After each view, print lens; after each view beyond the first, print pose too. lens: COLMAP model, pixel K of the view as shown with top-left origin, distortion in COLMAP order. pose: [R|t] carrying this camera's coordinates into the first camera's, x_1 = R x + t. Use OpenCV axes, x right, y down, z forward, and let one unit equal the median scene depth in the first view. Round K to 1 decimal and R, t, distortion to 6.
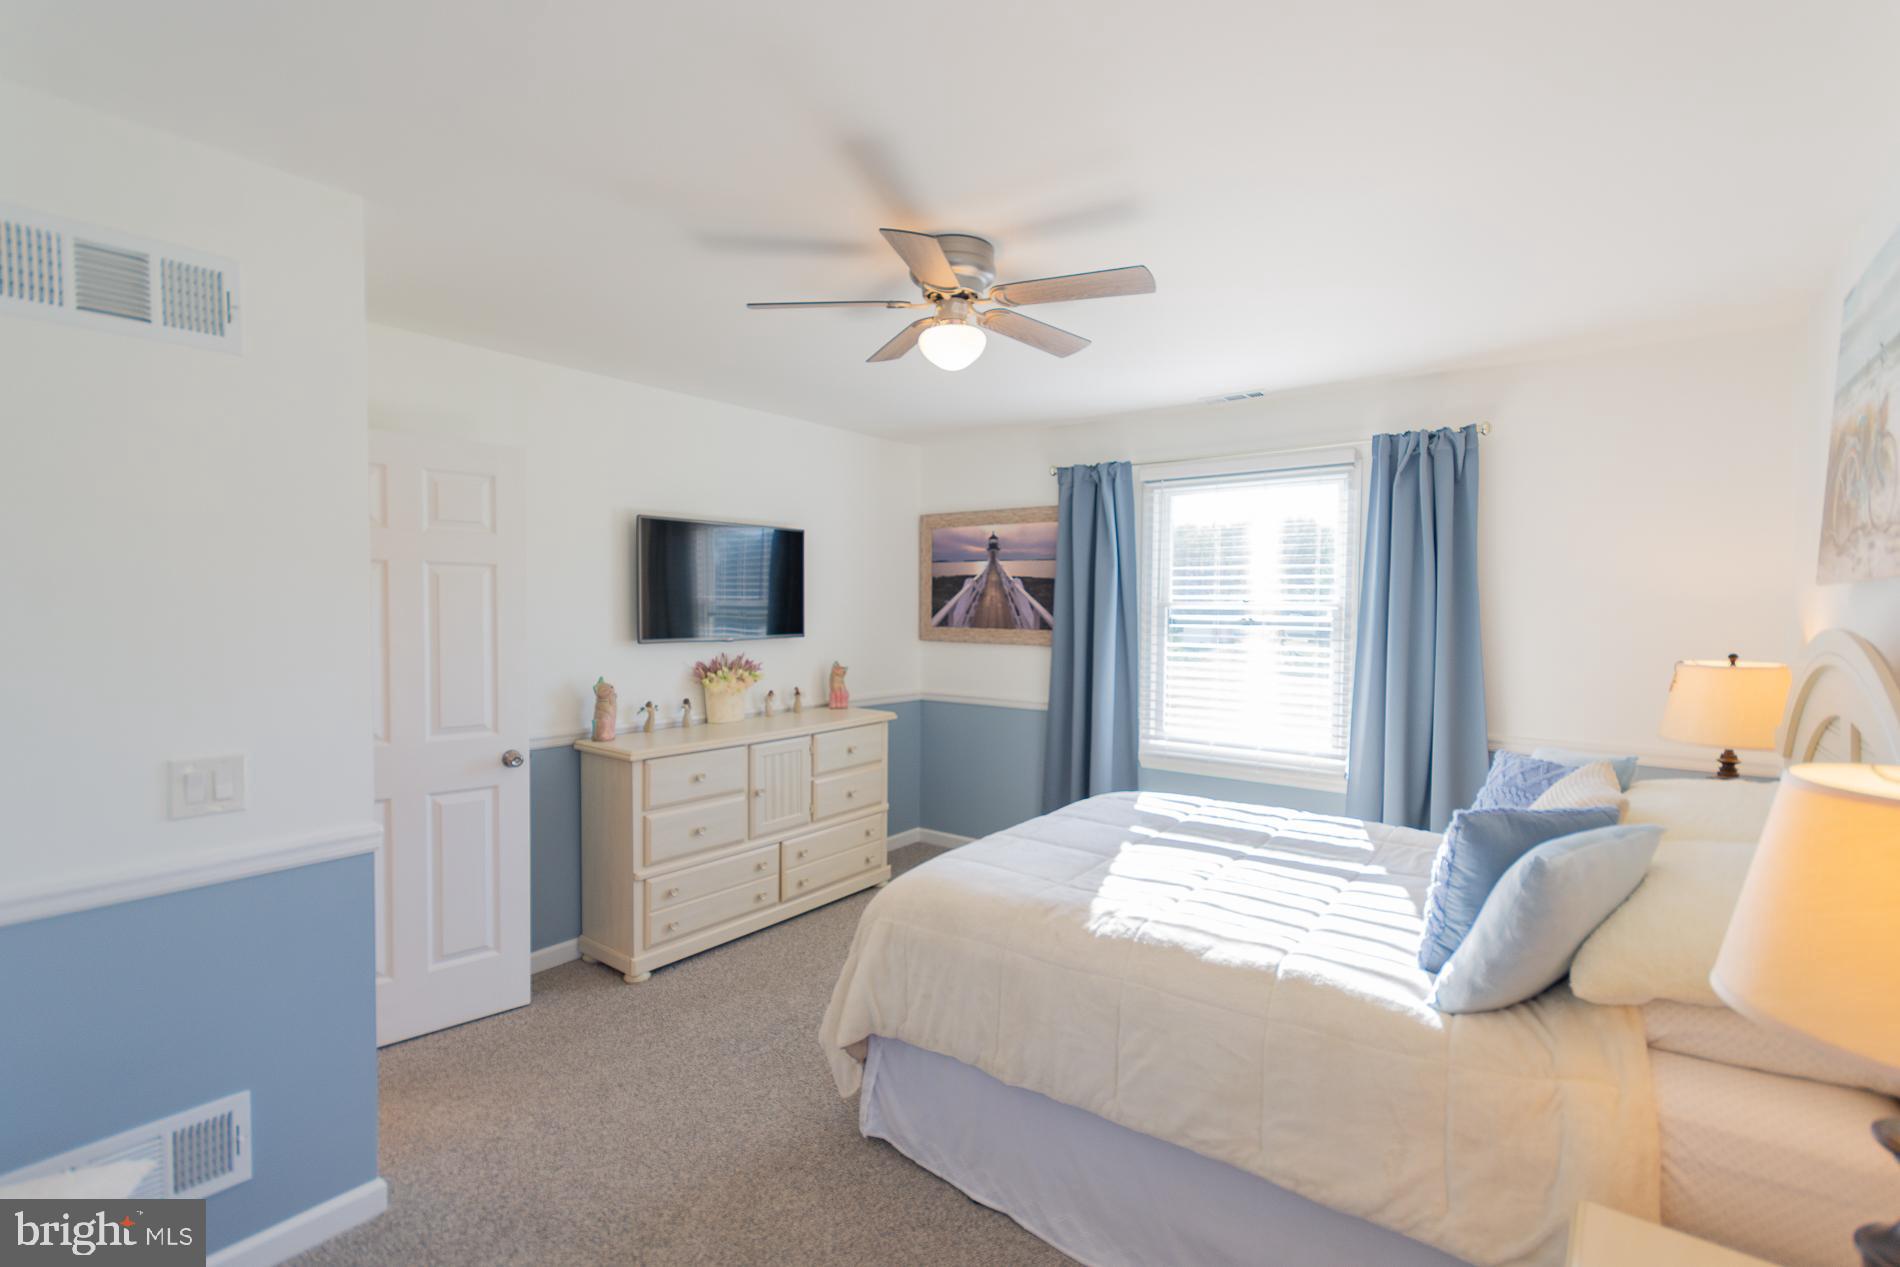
lens RADIAL K [[843.6, 0, 950.0], [0, 843.6, 633.5], [0, 0, 1]] dist [0.003241, -0.000226]
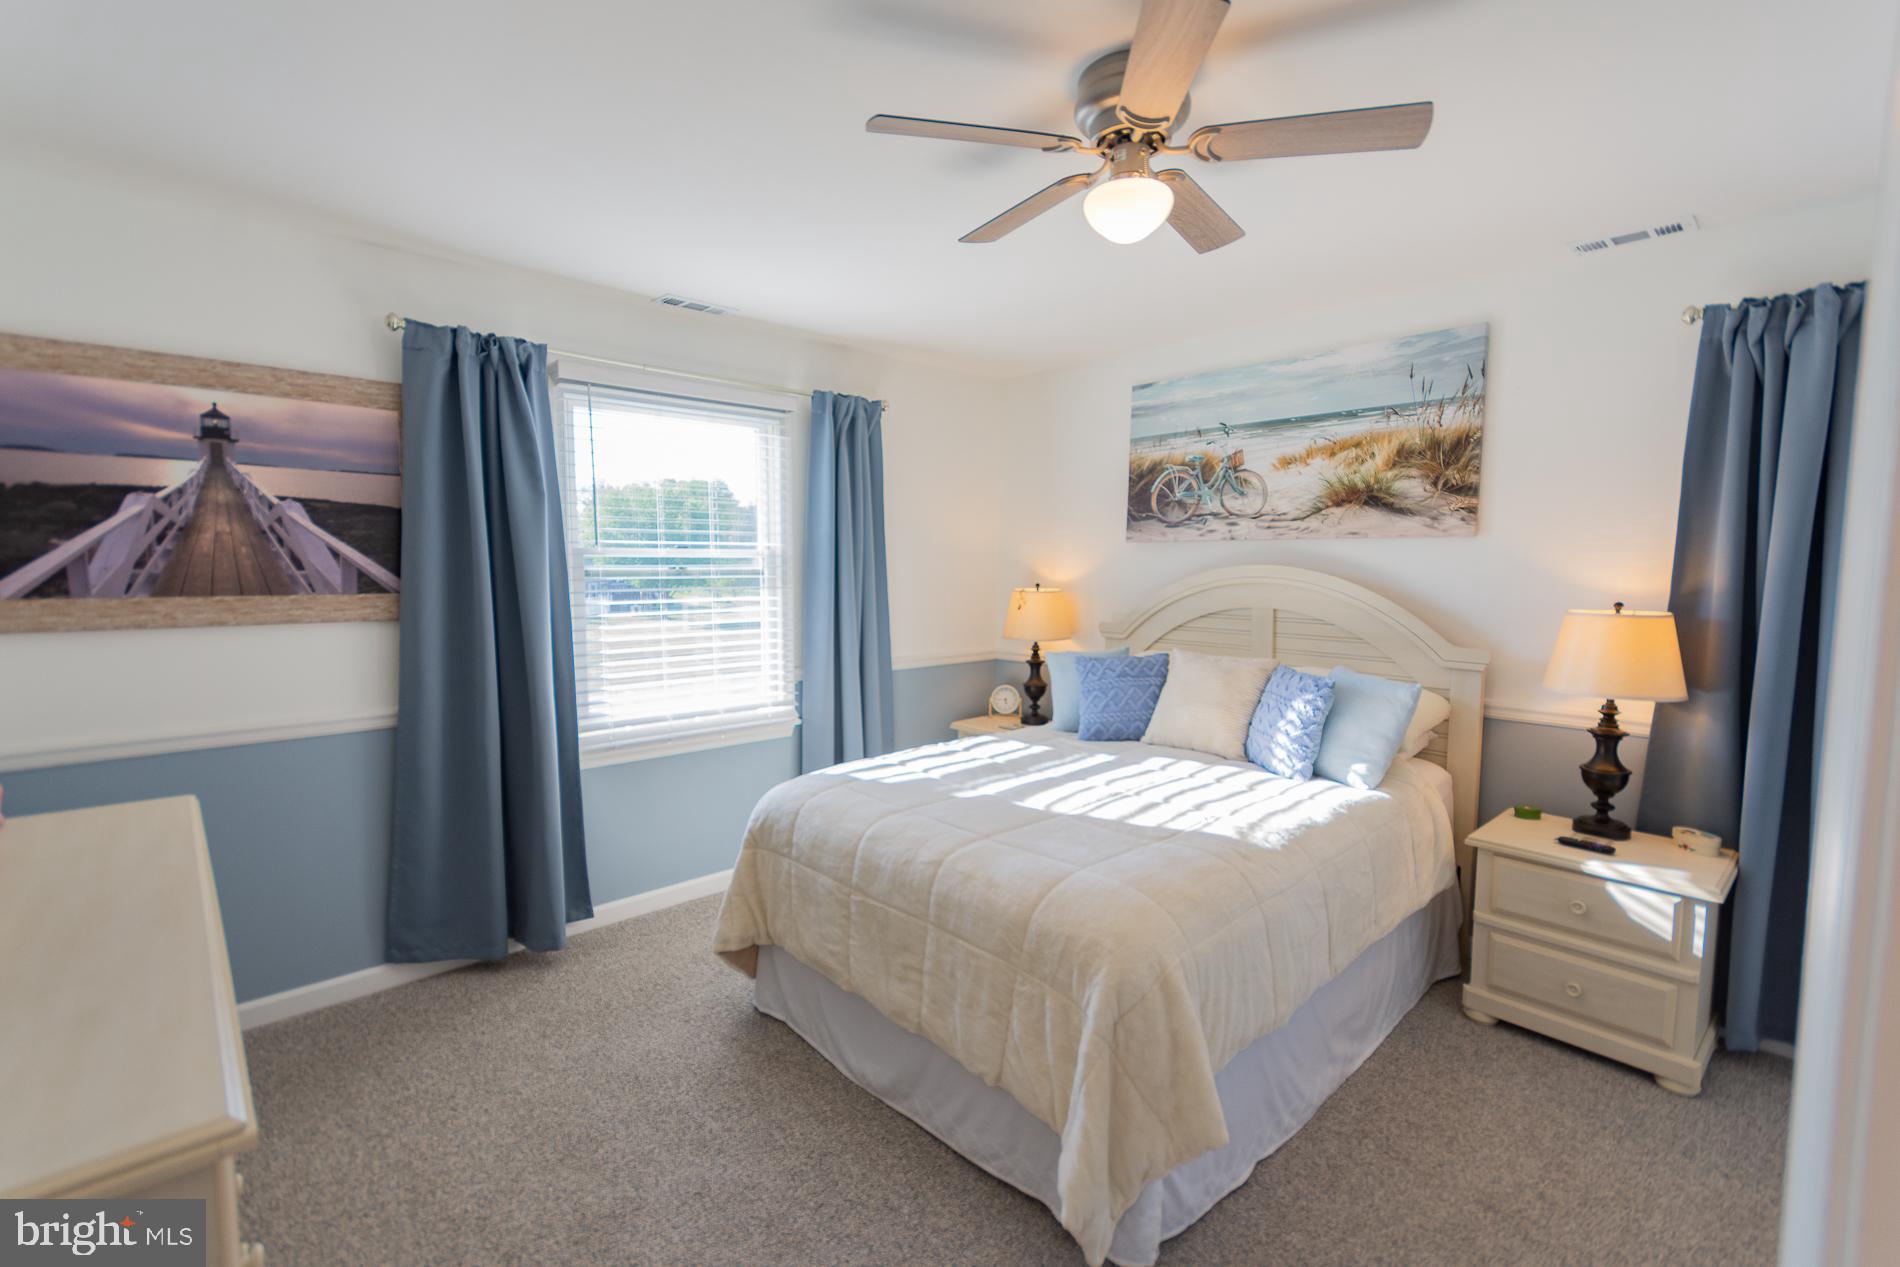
lens RADIAL K [[843.6, 0, 950.0], [0, 843.6, 633.5], [0, 0, 1]] dist [0.003241, -0.000226]
pose [[0.171088, -0.090304, 0.981109, -0.421427], [0.031003, 0.995791, 0.086249, -0.015354], [-0.984768, 0.015662, 0.173167, 0.532348]]
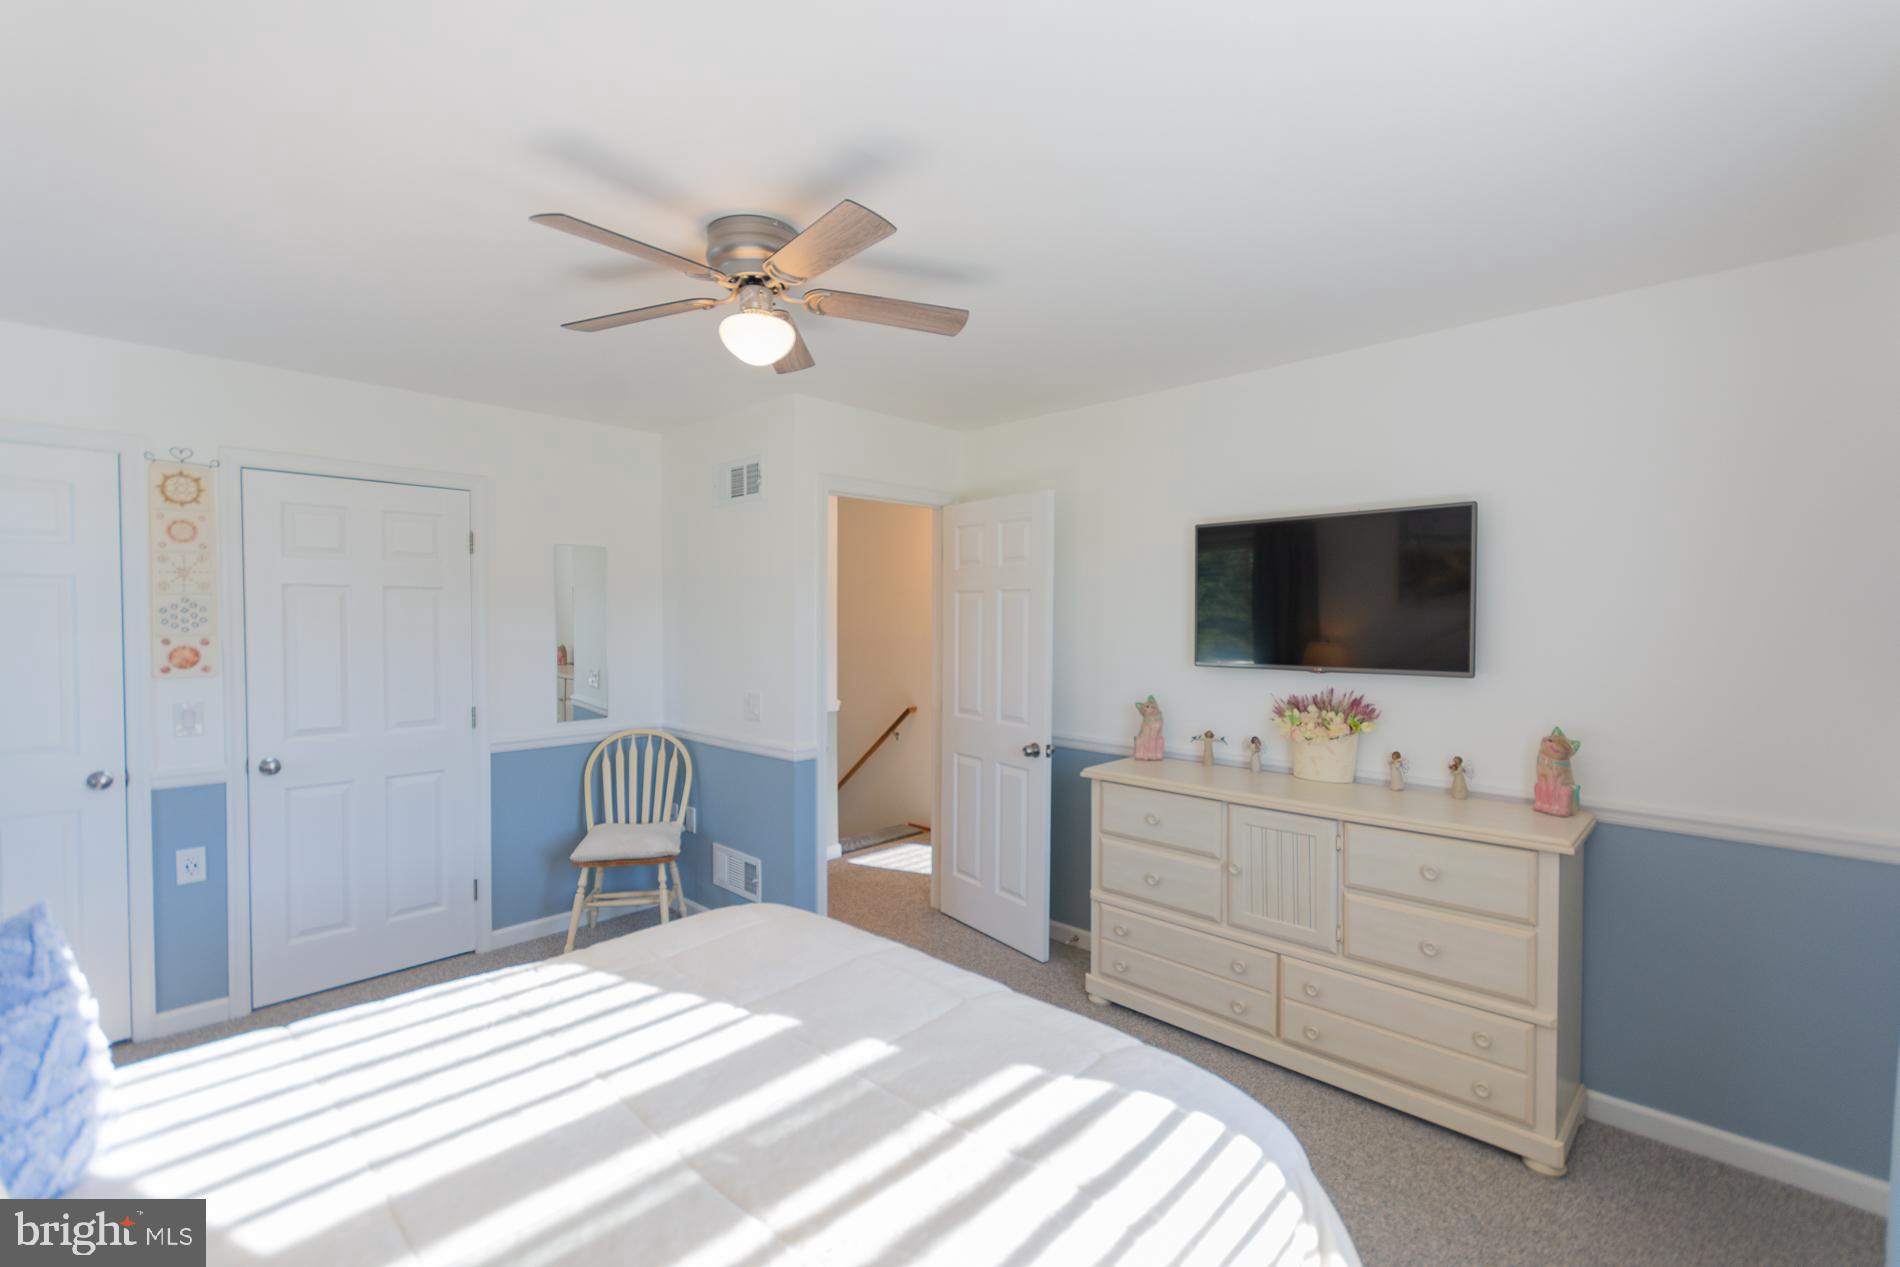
lens RADIAL K [[824.2, 0, 950.0], [0, 824.2, 633.5], [0, 0, 1]] dist [-0.001528, -0.000255]
pose [[-0.099829, 0.014178, -0.994904, 0.451975], [-0.040347, 0.999018, 0.018285, -0.023209], [0.994186, 0.041967, -0.099159, 0.677689]]
